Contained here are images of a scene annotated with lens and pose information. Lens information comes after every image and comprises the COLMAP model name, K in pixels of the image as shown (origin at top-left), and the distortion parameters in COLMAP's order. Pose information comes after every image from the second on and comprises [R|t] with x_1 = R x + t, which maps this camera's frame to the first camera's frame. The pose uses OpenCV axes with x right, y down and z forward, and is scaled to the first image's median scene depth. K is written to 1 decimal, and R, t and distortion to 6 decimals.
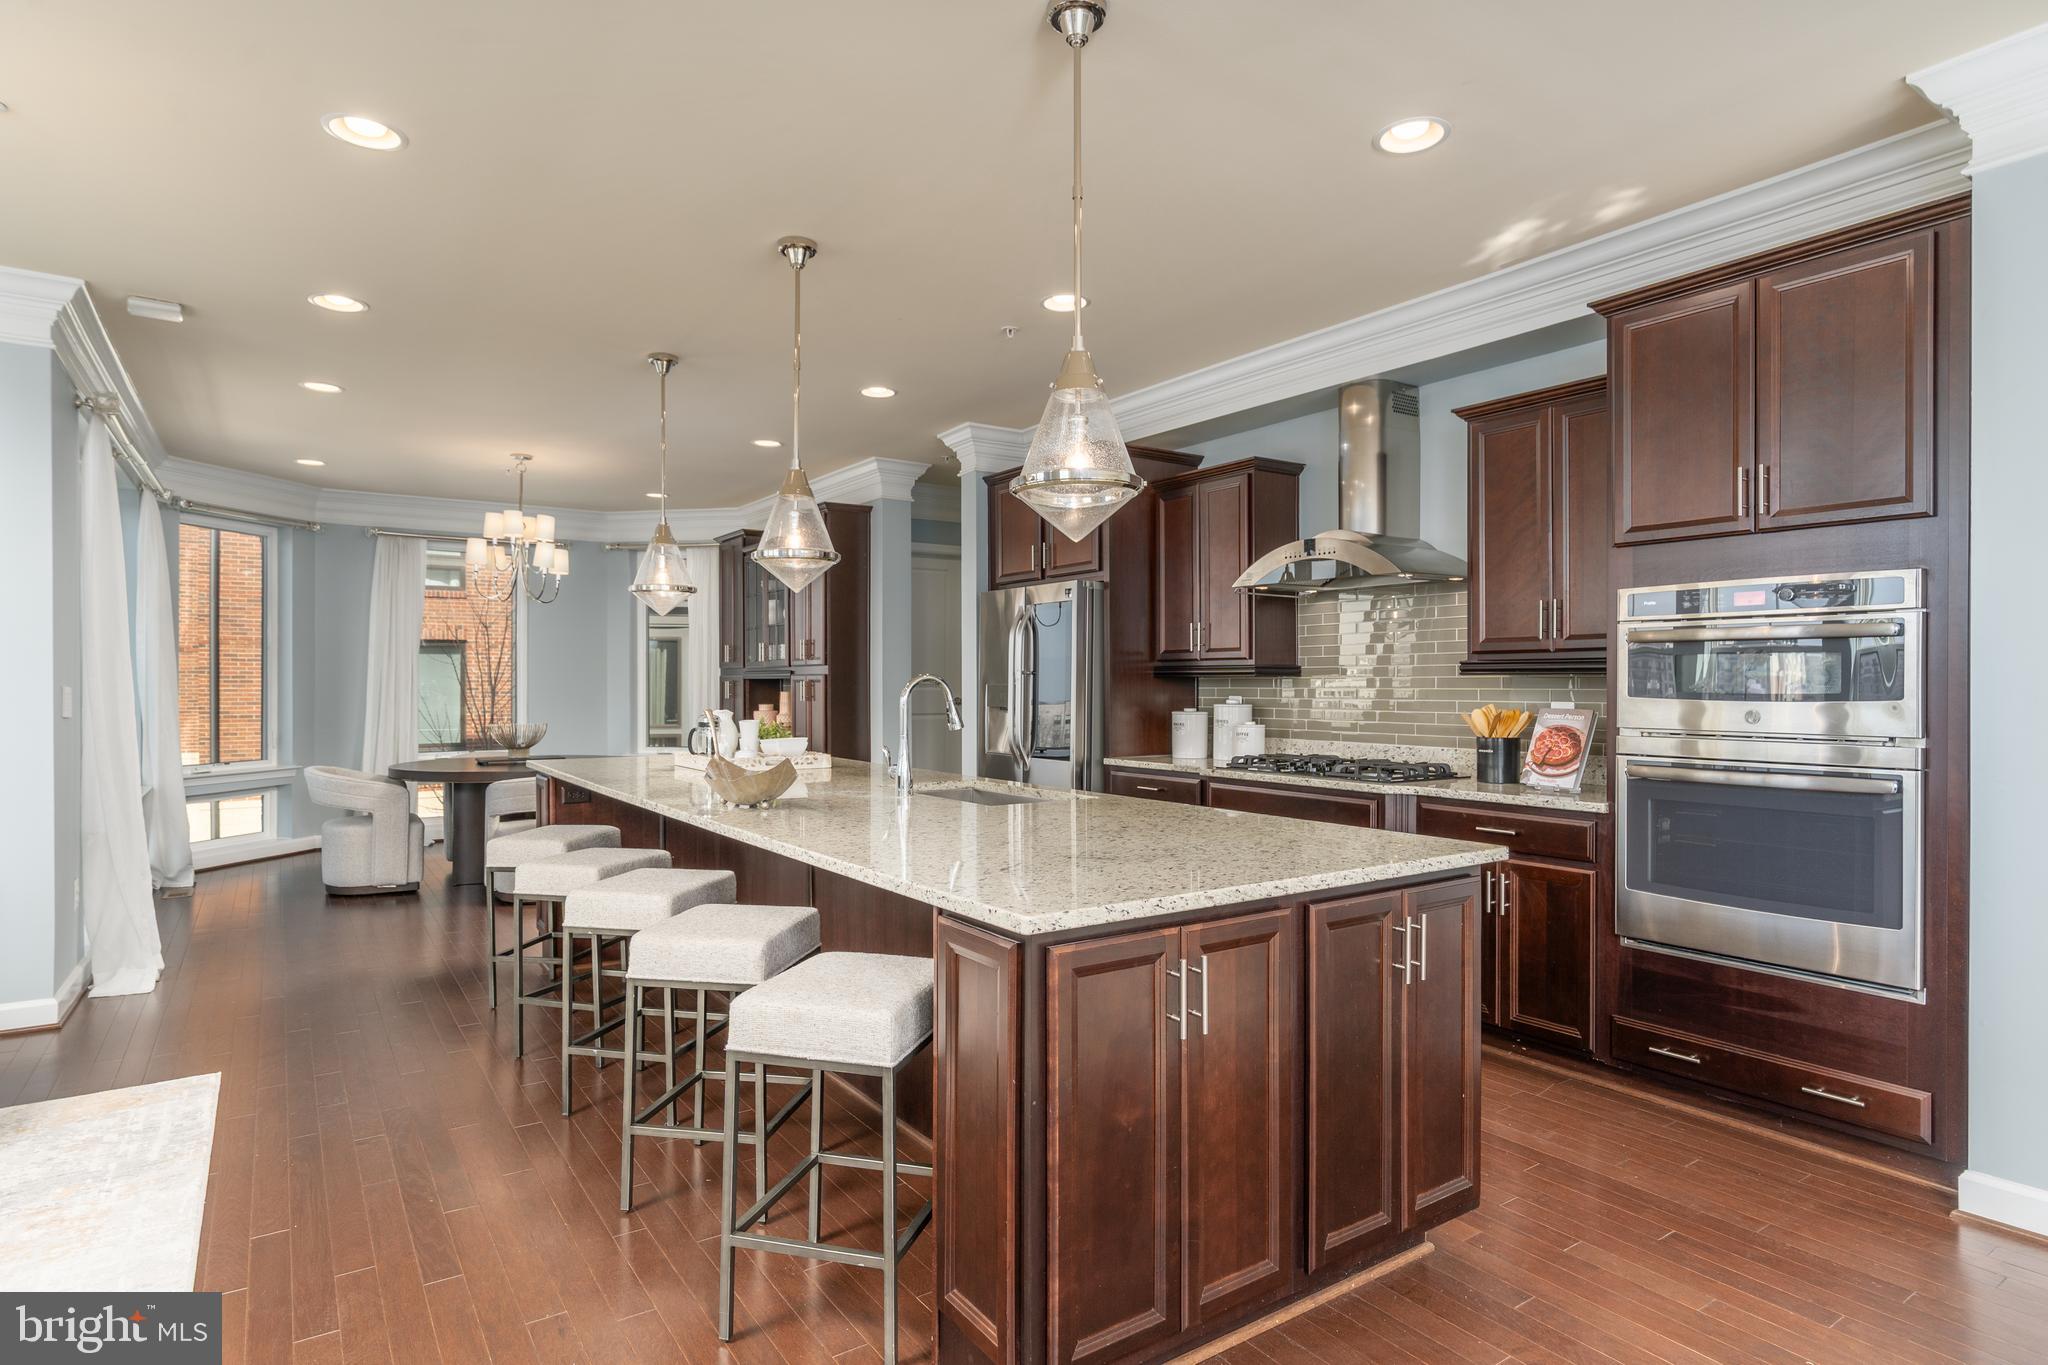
lens RADIAL K [[1096.6, 0, 1025.8], [0, 1096.6, 679.2], [0, 0, 1]] dist [0.002022, 0.000867]
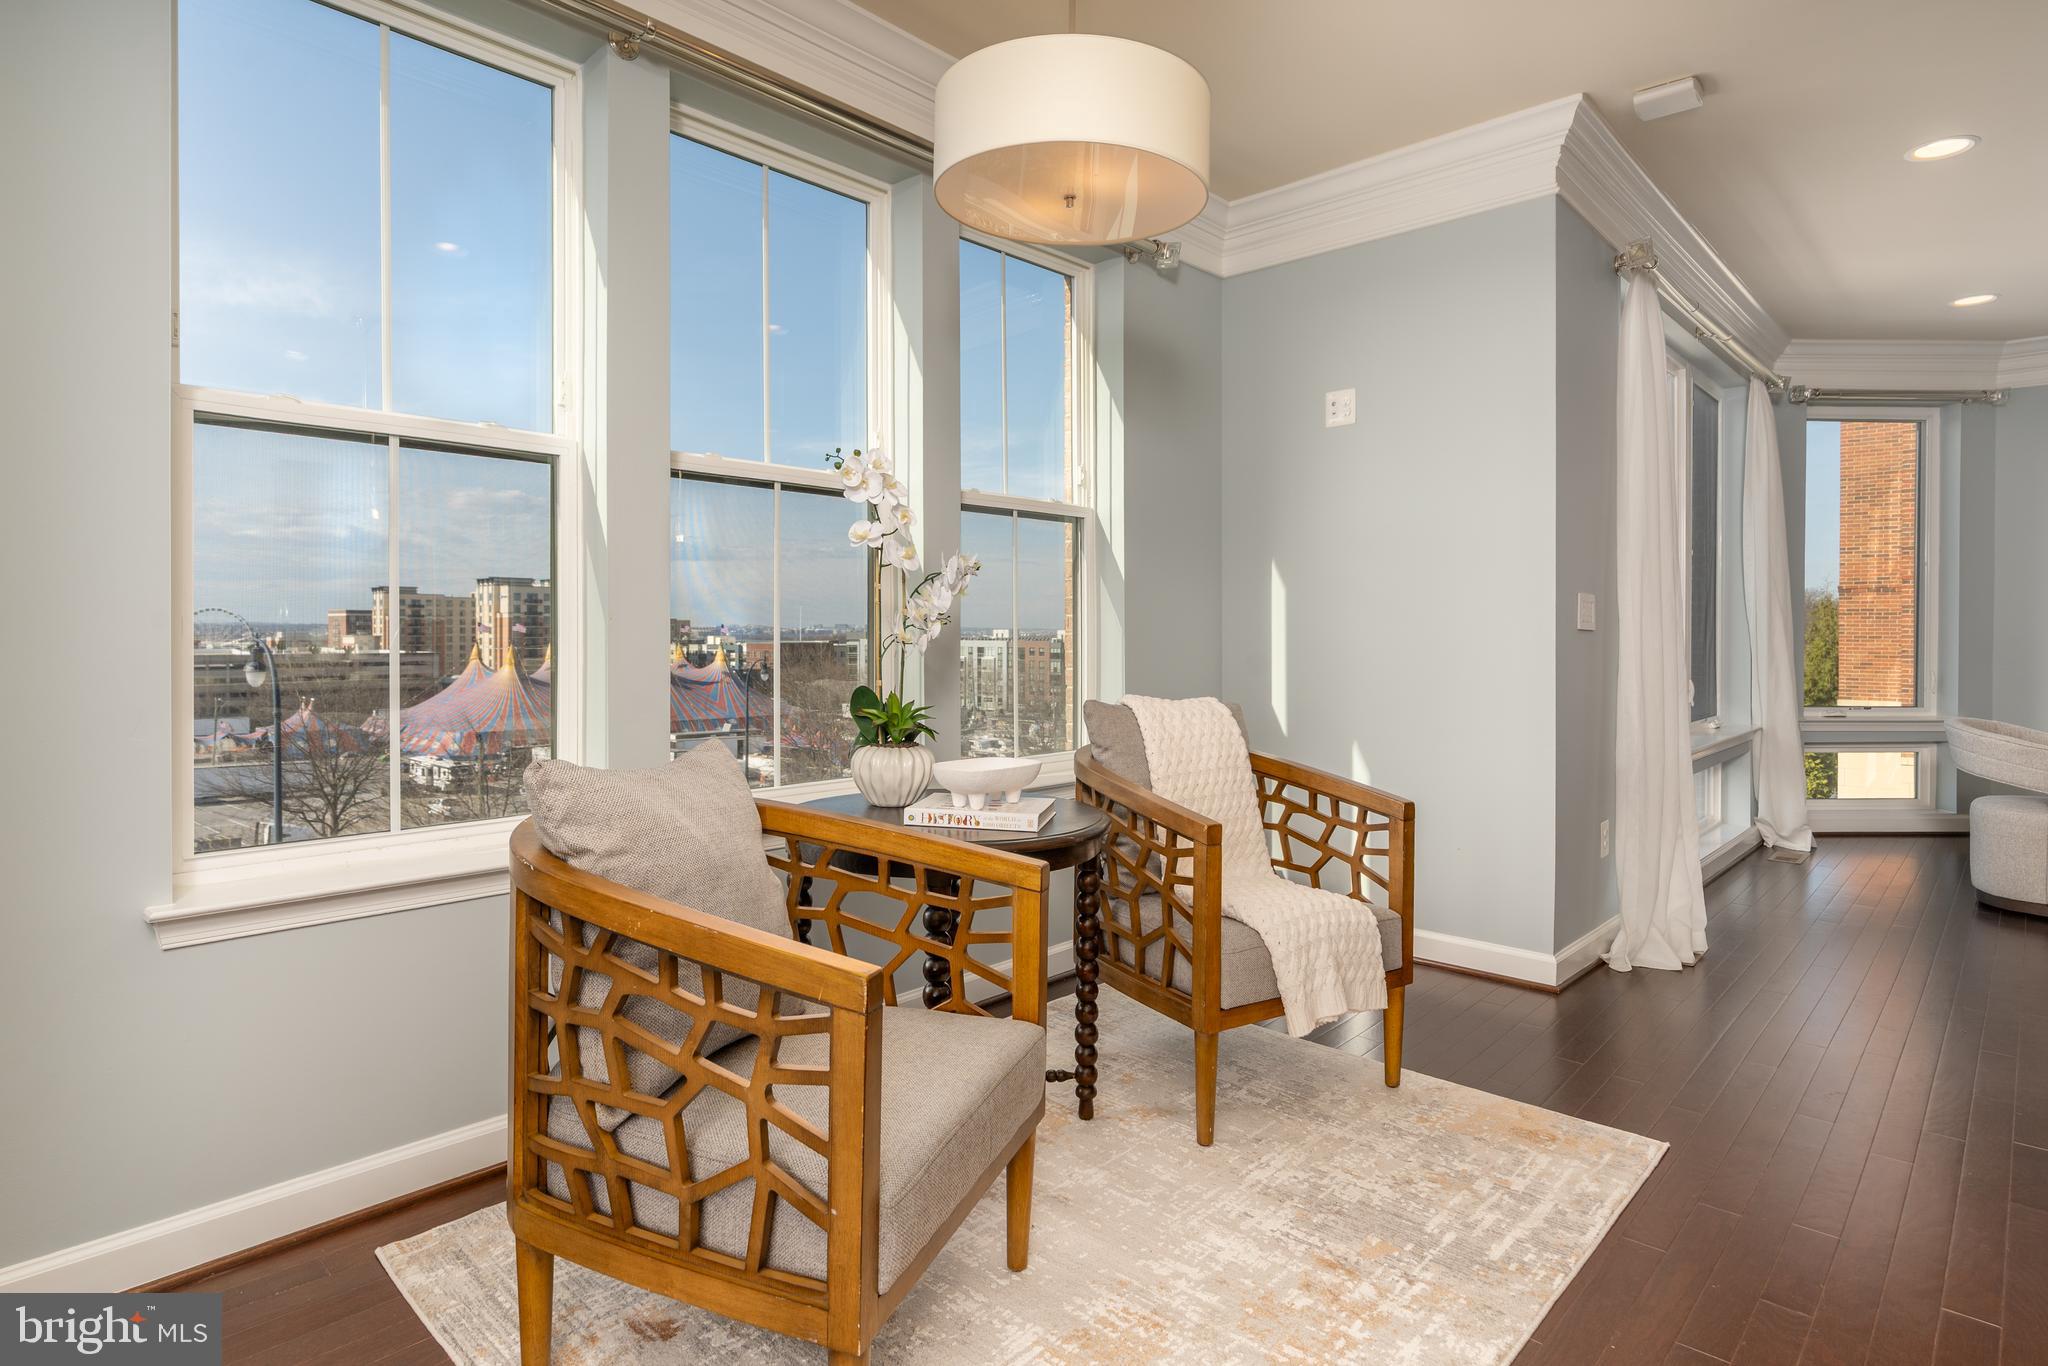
lens RADIAL K [[1090.8, 0, 1035.6], [0, 1090.8, 632.4], [0, 0, 1]] dist [0.001532, 0.000728]
pose [[0.222052, 0.004138, -0.975026, -0.141484], [-0.003052, 0.999989, 0.003549, 0.036095], [0.975030, 0.002188, 0.222063, 0.397094]]
